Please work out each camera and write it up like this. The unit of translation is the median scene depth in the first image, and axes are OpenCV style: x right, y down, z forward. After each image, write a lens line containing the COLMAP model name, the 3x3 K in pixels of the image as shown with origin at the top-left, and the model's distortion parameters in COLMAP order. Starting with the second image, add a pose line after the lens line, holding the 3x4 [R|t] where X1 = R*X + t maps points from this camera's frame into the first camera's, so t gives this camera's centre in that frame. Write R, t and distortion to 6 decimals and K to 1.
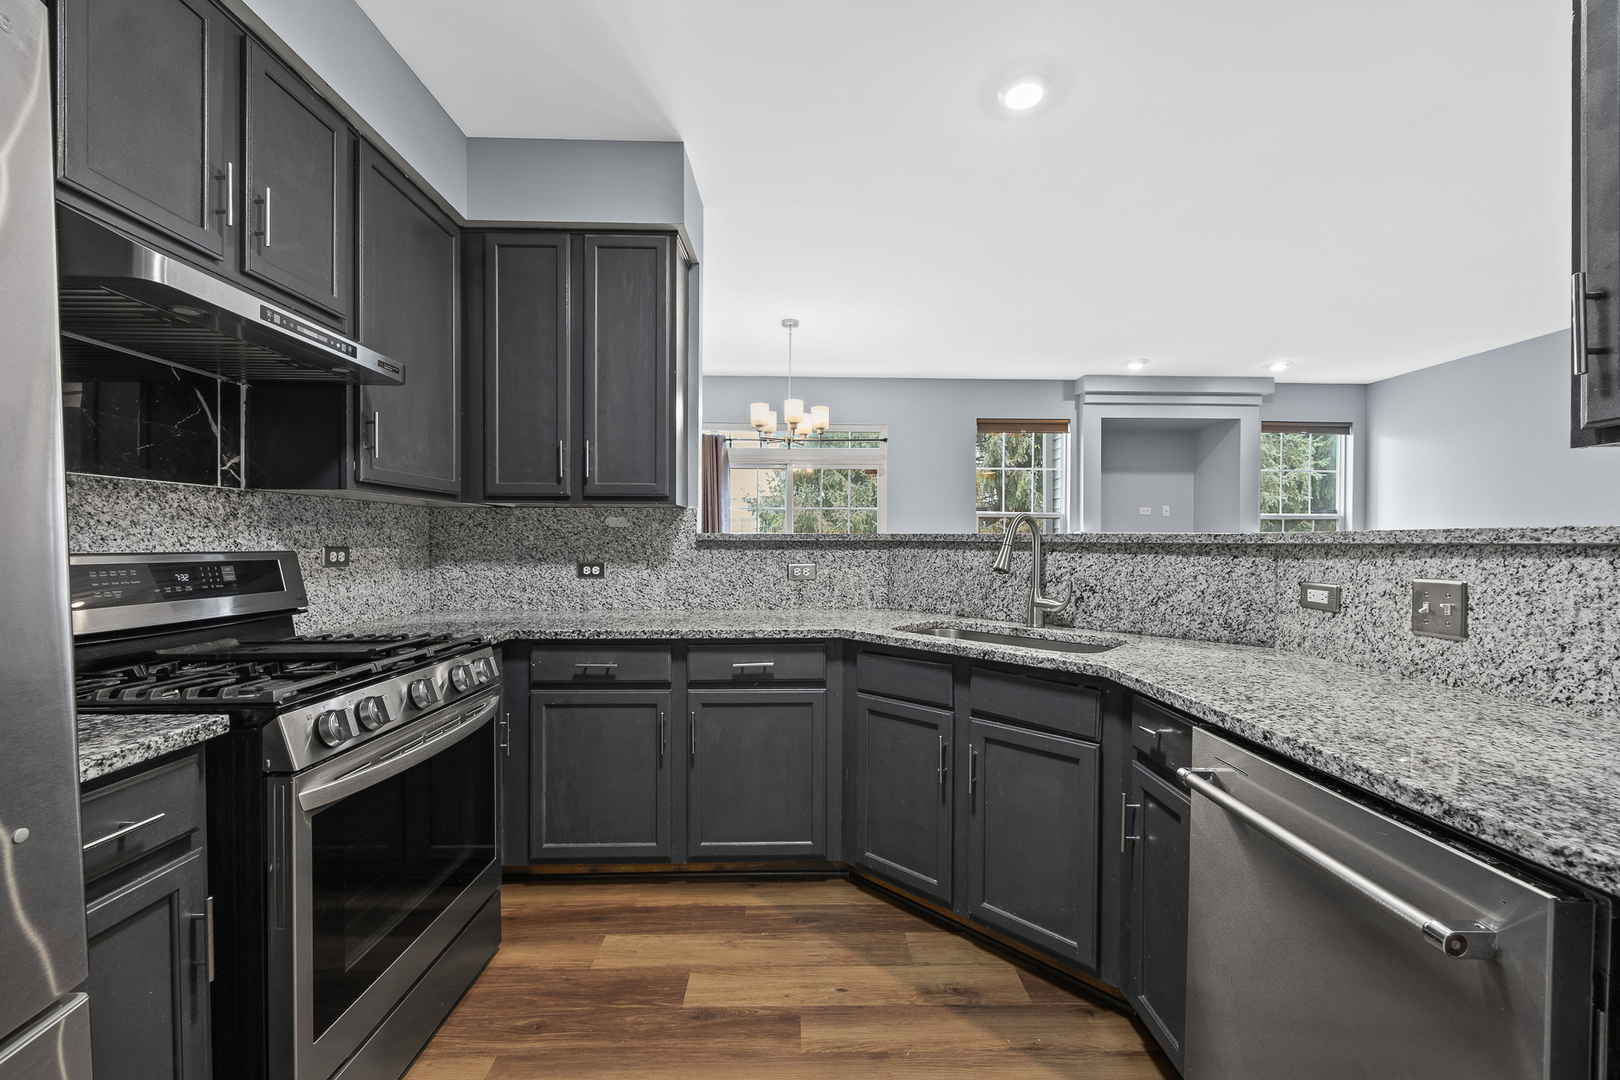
lens RADIAL K [[626.9, 0, 812.9], [0, 626.9, 555.5], [0, 0, 1]] dist [0.000461, 0.000211]
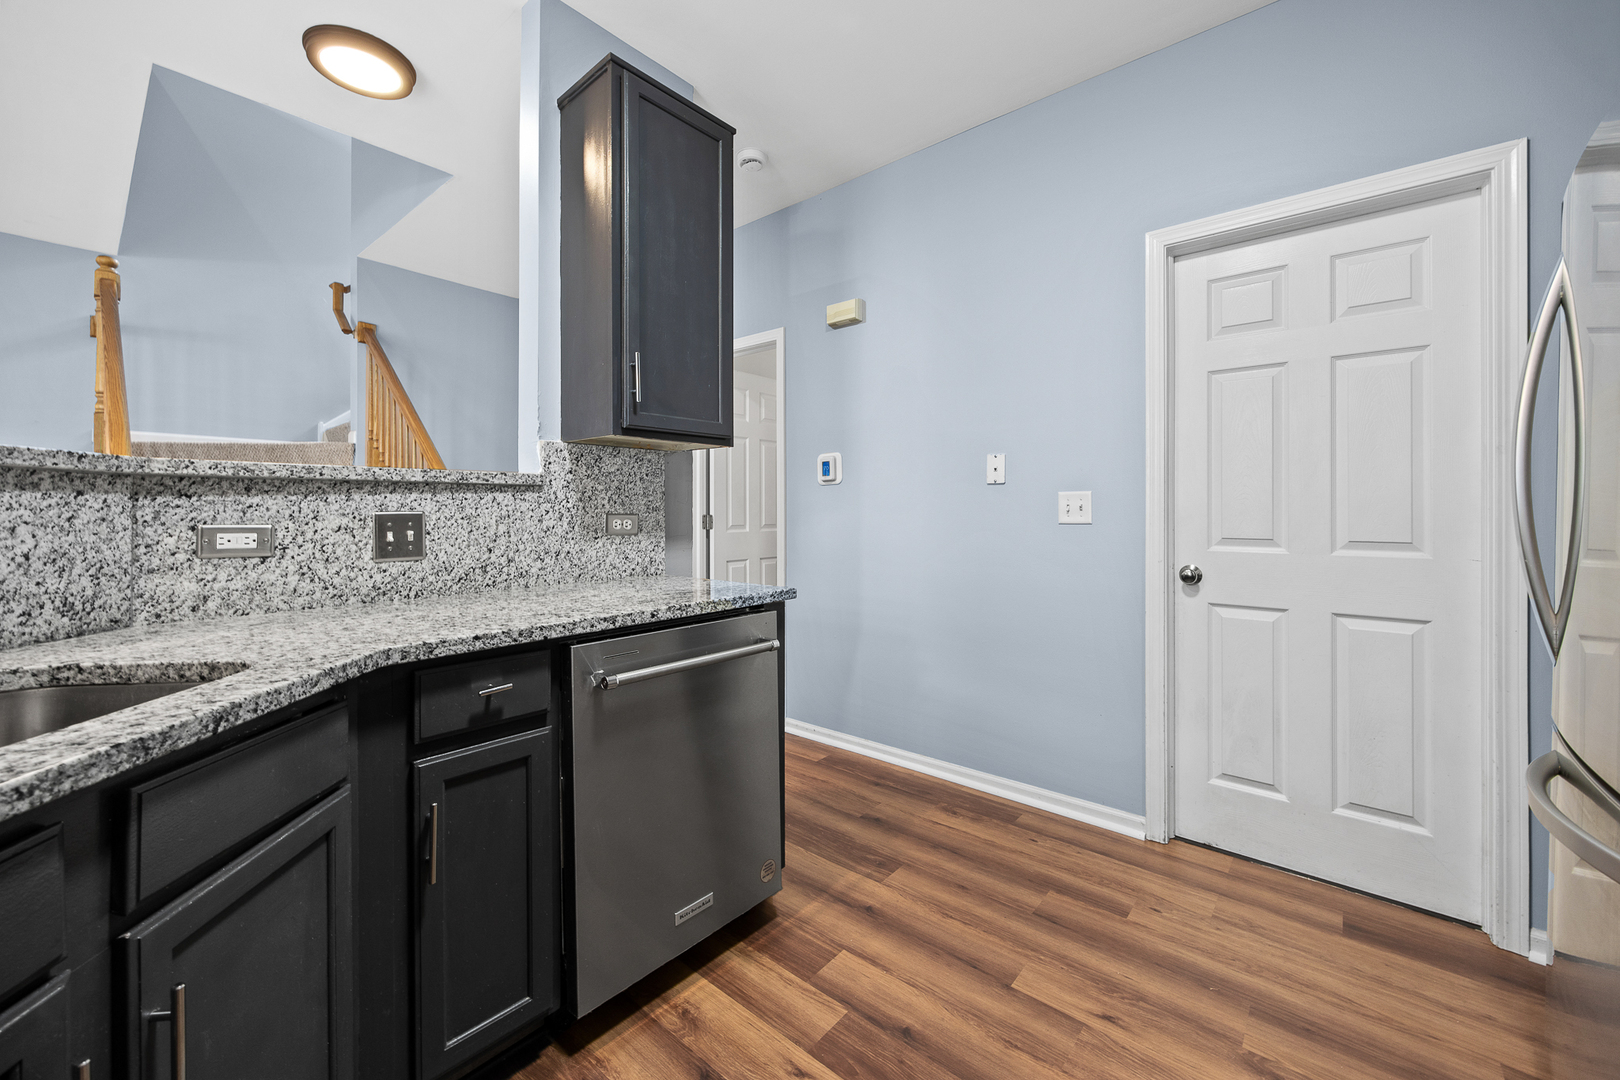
lens RADIAL K [[640.5, 0, 806.7], [0, 640.5, 509.4], [0, 0, 1]] dist [0.000938, 0.000191]
pose [[-0.742917, -0.002892, 0.669377, -0.361448], [0.011710, 0.999781, 0.017316, 0.021375], [-0.669281, 0.020703, -0.742721, 1.321931]]
